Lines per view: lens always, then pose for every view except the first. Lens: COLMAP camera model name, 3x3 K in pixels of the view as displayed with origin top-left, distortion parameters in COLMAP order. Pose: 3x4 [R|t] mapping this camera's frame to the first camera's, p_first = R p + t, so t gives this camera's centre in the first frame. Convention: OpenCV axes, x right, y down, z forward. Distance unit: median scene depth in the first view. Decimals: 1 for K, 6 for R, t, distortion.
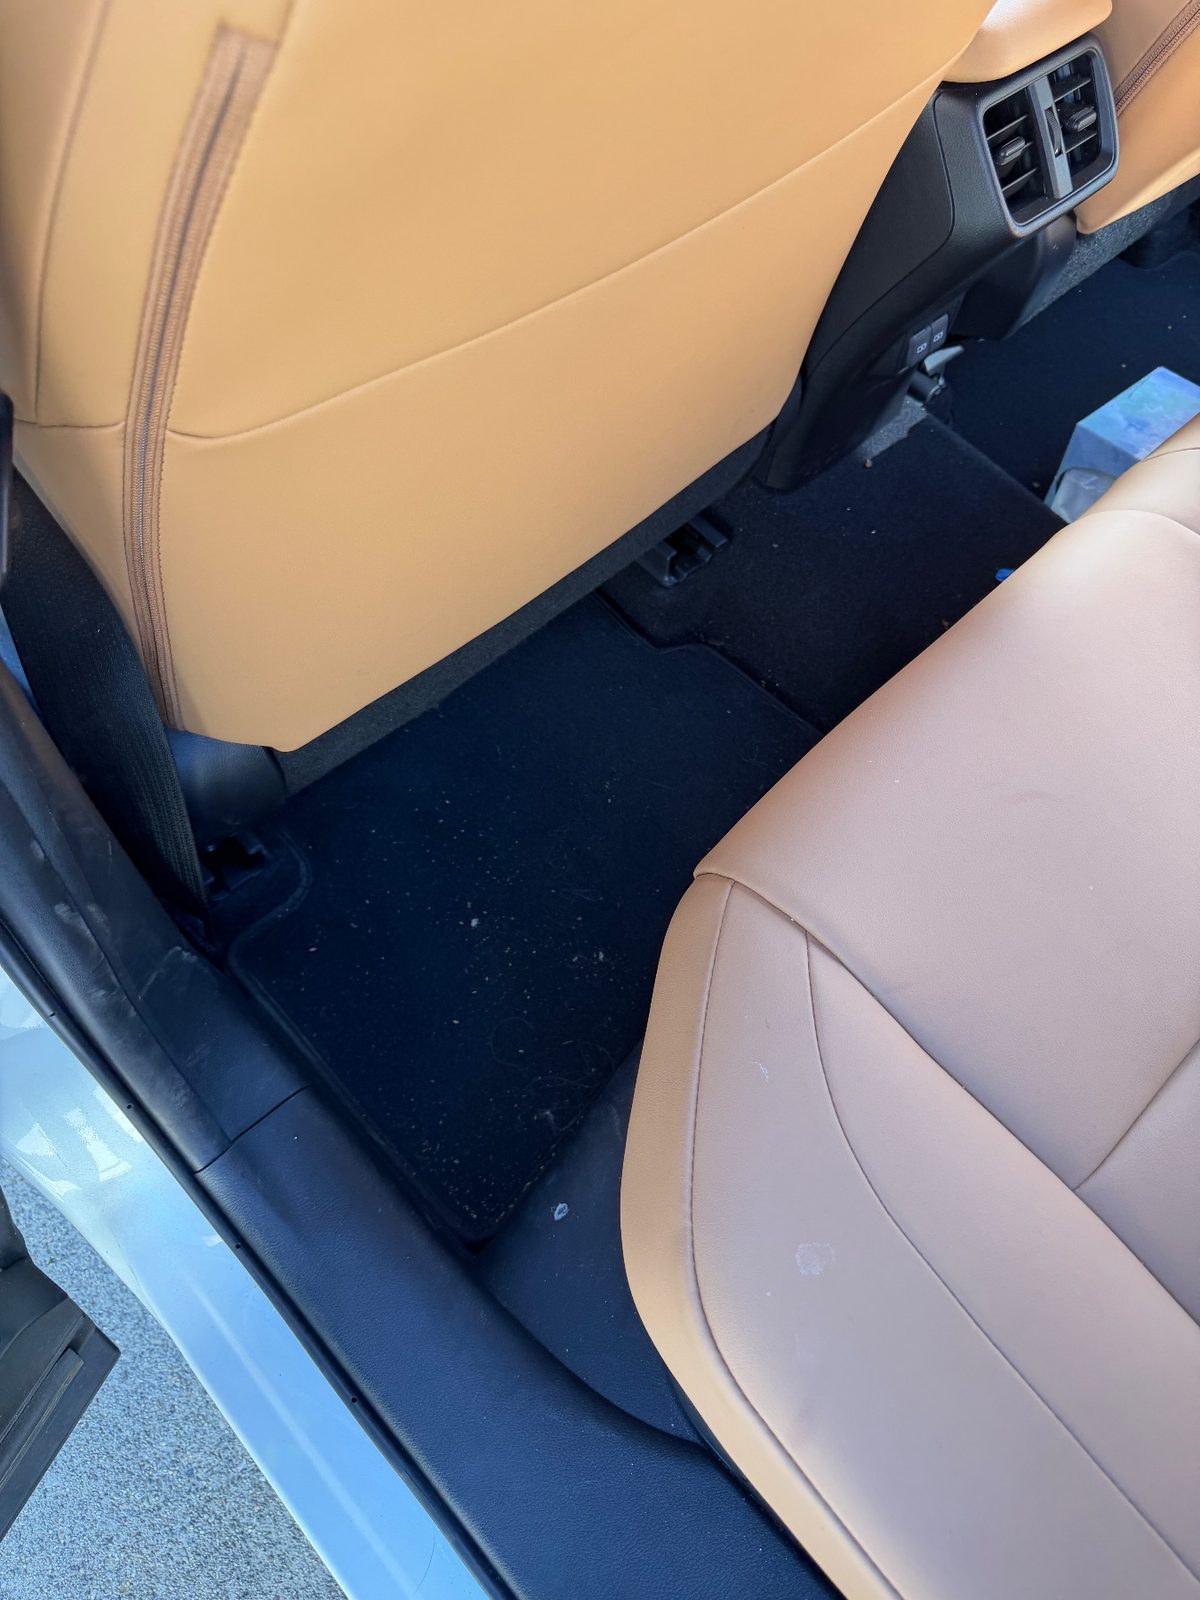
lens RADIAL K [[1159.4, 0, 602.3], [0, 1159.4, 794.4], [0, 0, 1]] dist [-0.029292, 0.000411]
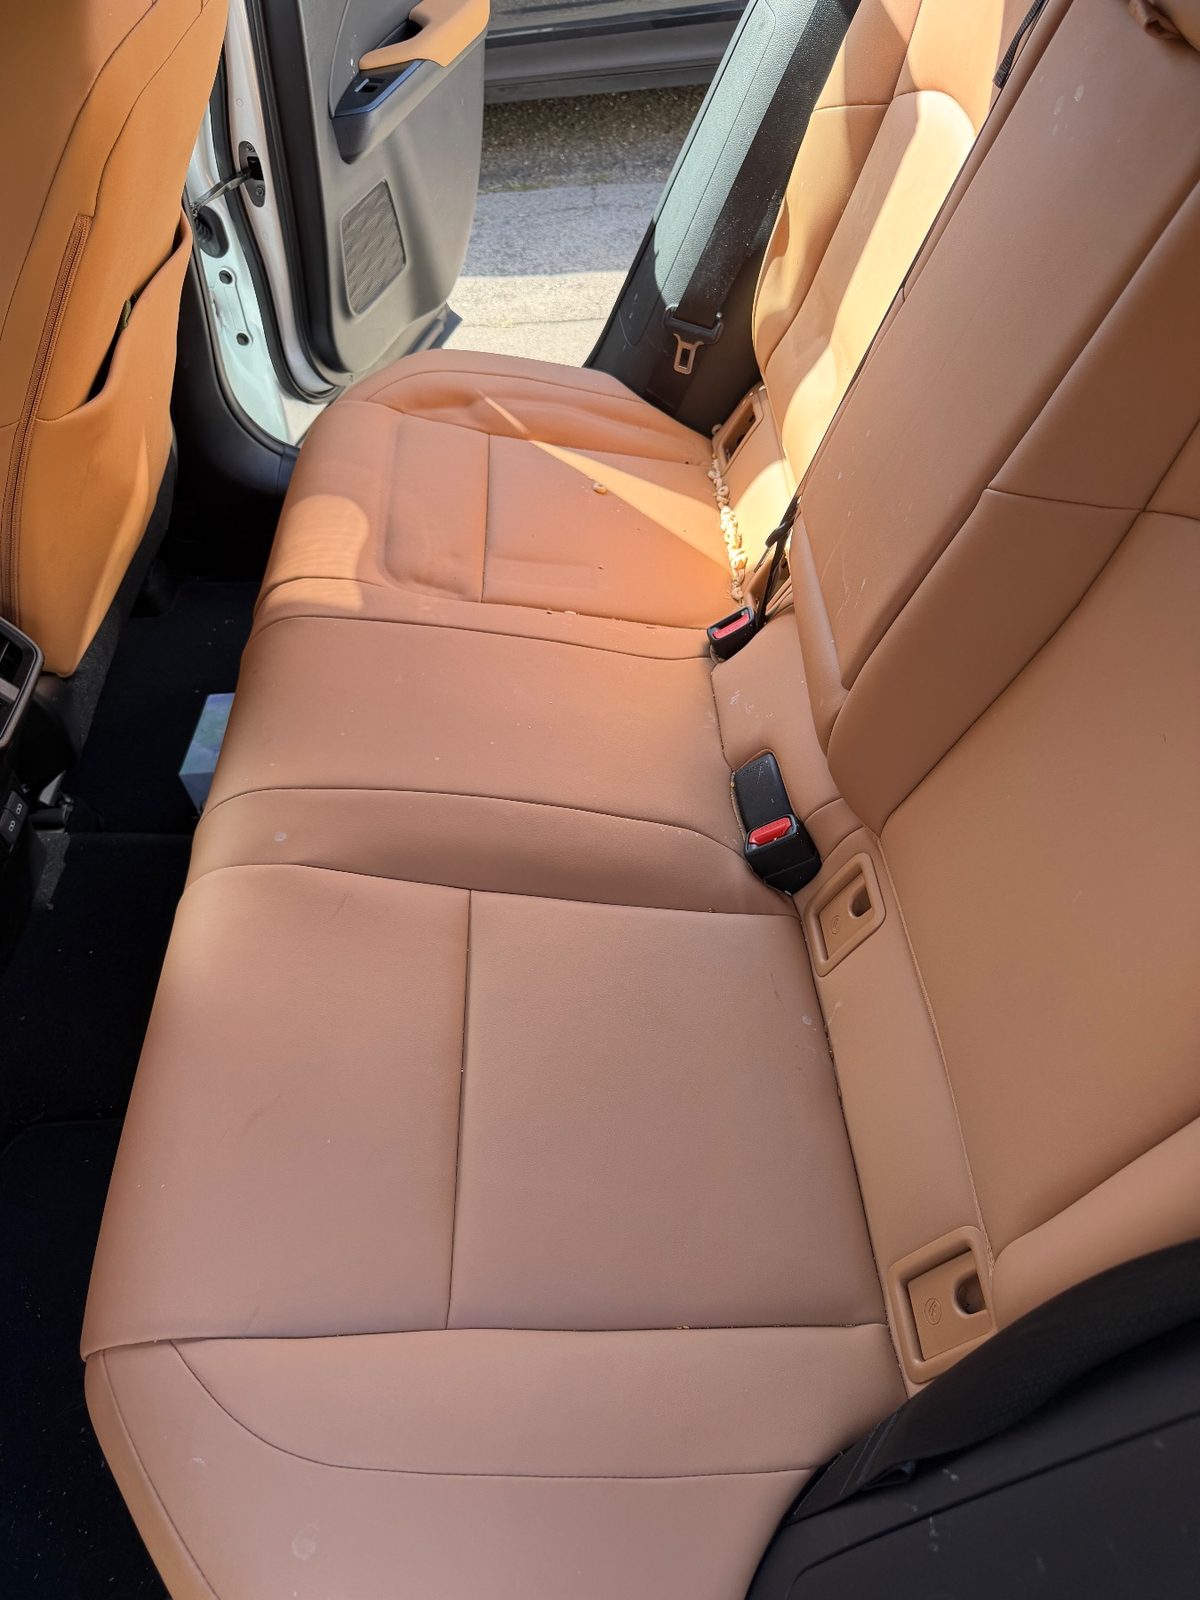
lens RADIAL K [[1140.6, 0, 600.0], [0, 1140.6, 800.0], [0, 0, 1]] dist [-0.005970, -0.025077]
pose [[0.662987, -0.585386, 0.466660, 0.174978], [0.660412, 0.750895, 0.003683, -0.013639], [-0.352568, 0.305745, 0.884429, -0.305570]]
